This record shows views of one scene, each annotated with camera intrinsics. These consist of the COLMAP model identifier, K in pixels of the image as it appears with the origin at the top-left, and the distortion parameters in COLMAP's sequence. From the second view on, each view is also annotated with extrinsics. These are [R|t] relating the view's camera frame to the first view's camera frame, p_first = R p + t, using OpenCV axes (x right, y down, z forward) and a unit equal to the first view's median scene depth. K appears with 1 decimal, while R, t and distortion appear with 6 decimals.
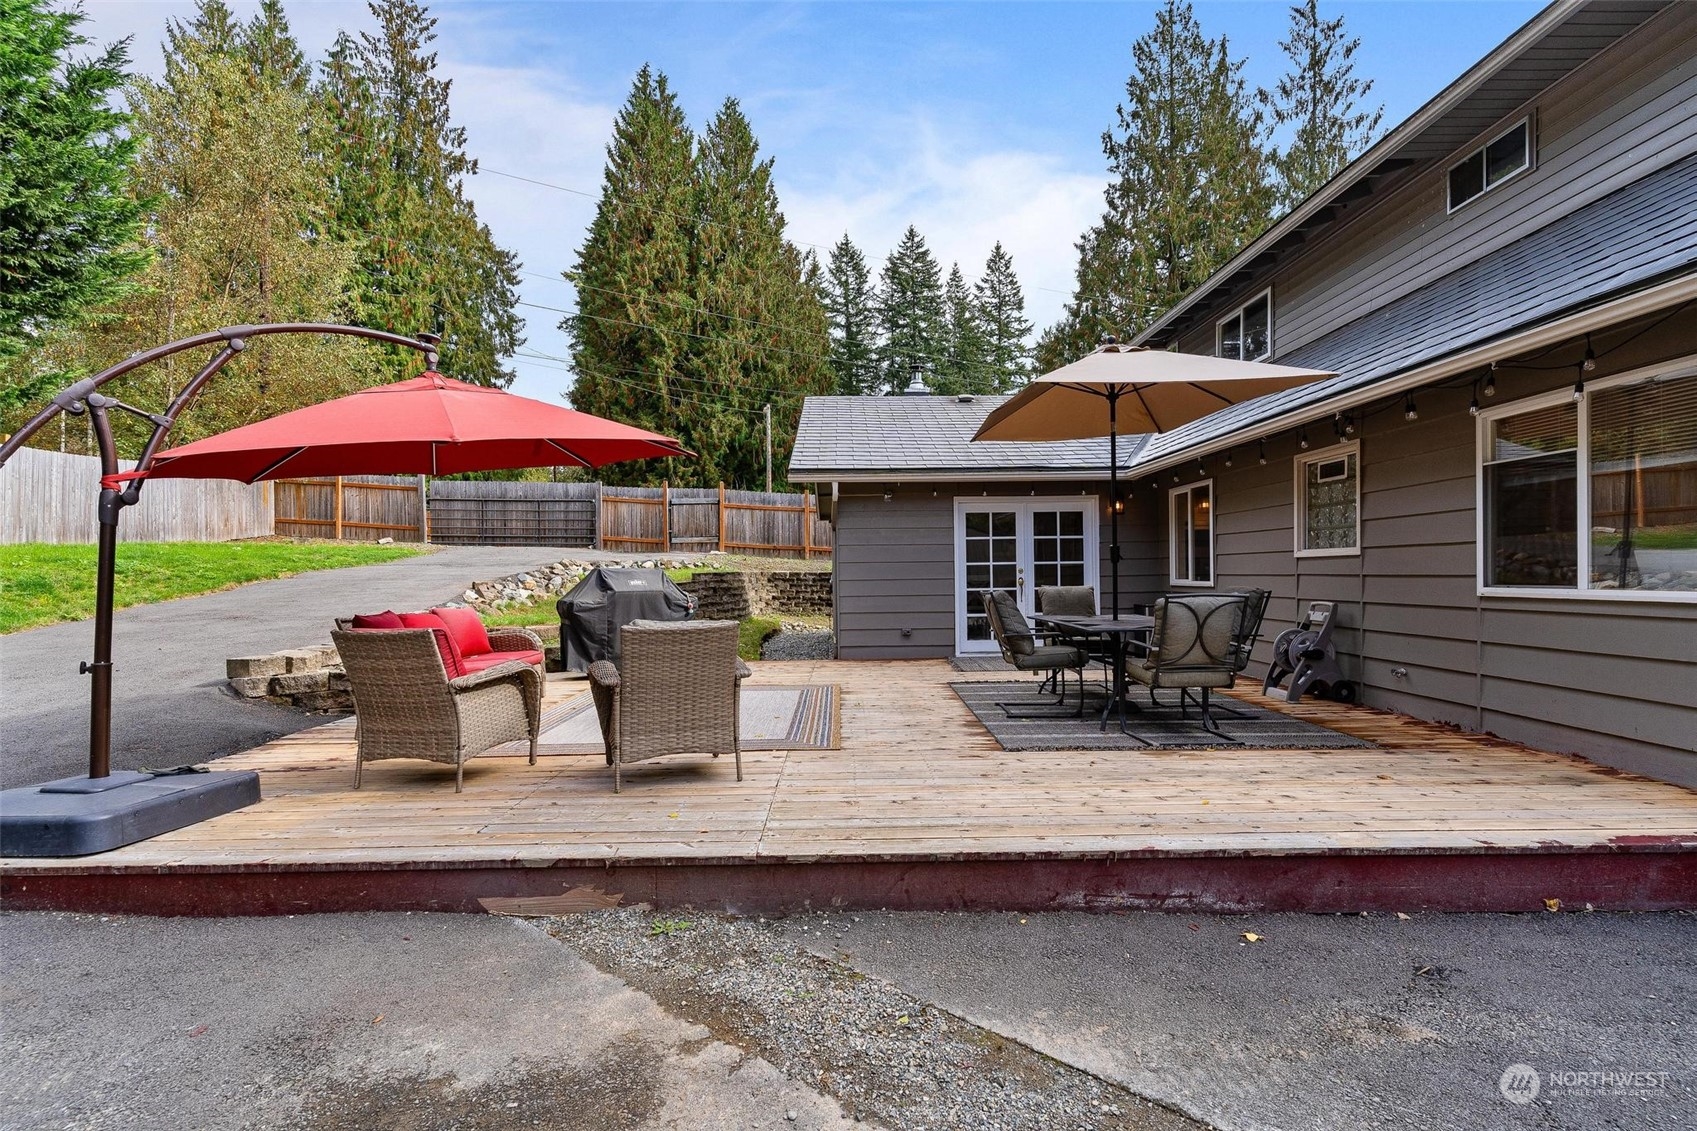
lens RADIAL K [[823.4, 0, 850.2], [0, 823.4, 573.1], [0, 0, 1]] dist [0.013574, -0.002342]
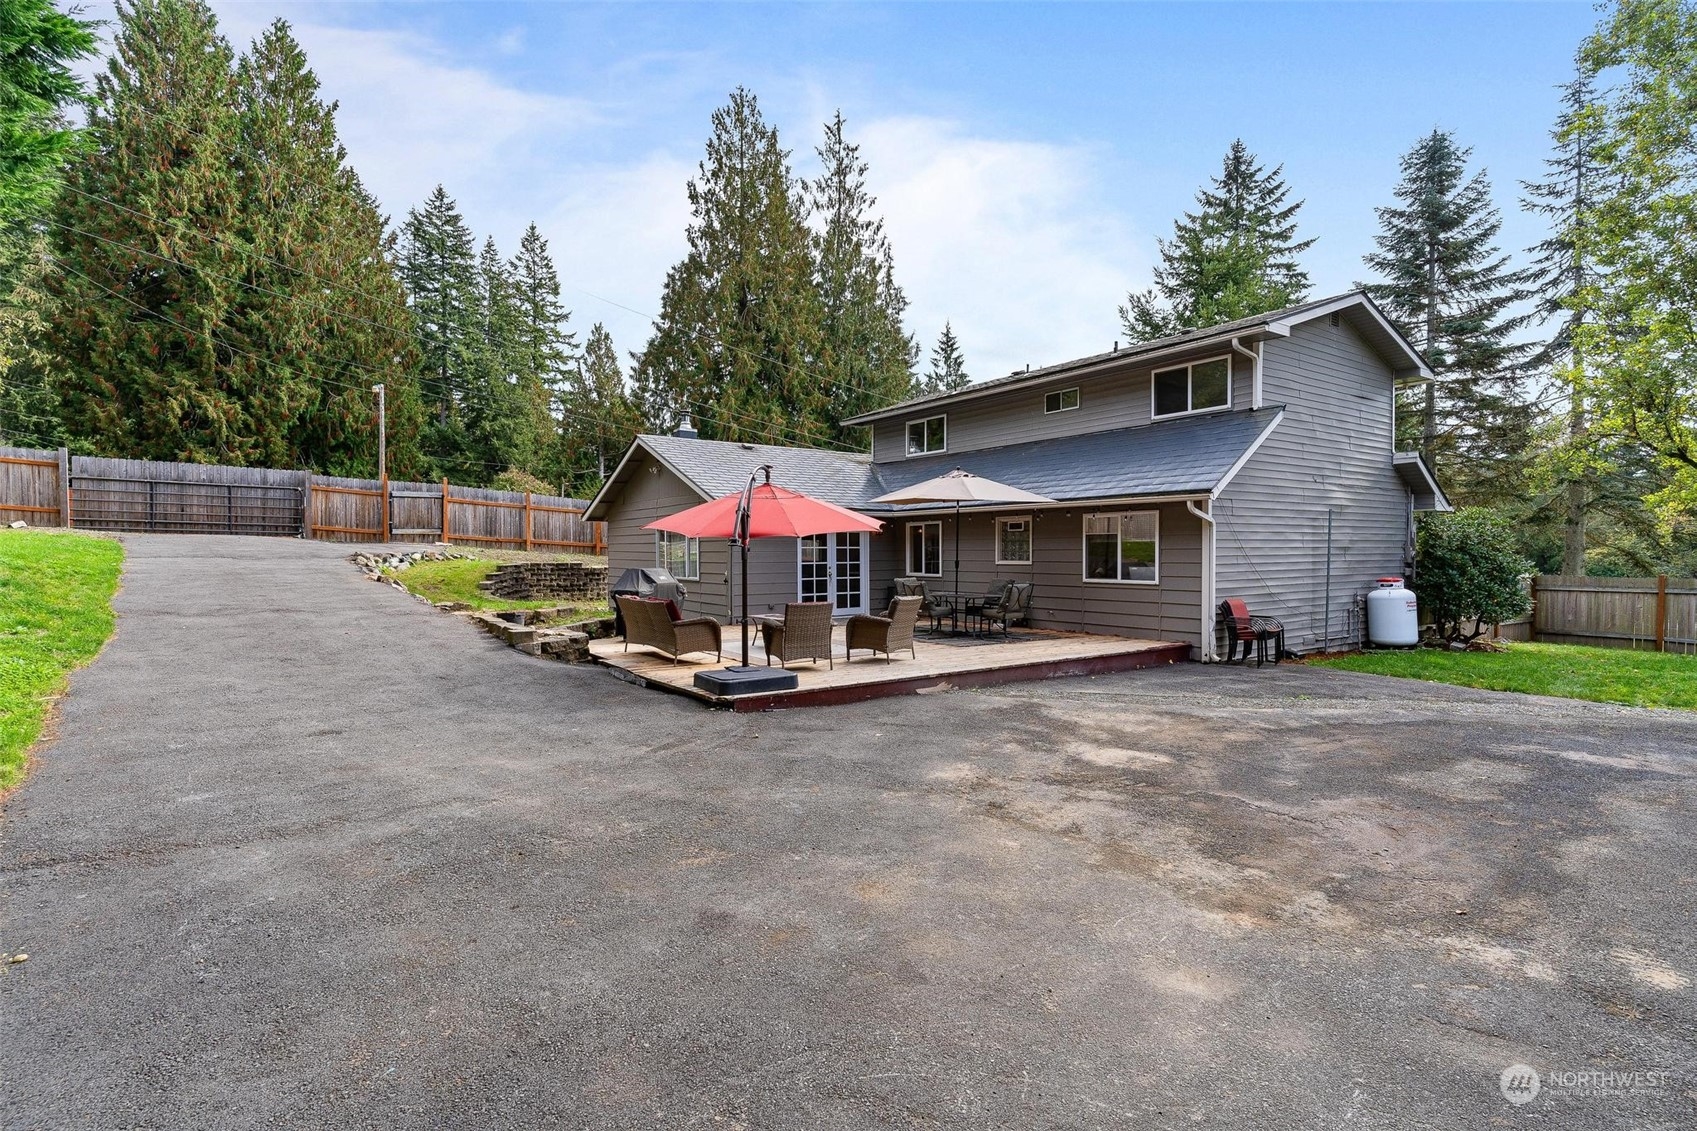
lens RADIAL K [[823.4, 0, 853.5], [0, 823.4, 556.0], [0, 0, 1]] dist [0.013574, -0.002342]
pose [[0.822352, 0.006415, 0.568943, -0.161884], [-0.007130, 0.999974, -0.000970, -0.006010], [-0.568934, -0.003259, 0.822376, -0.088654]]
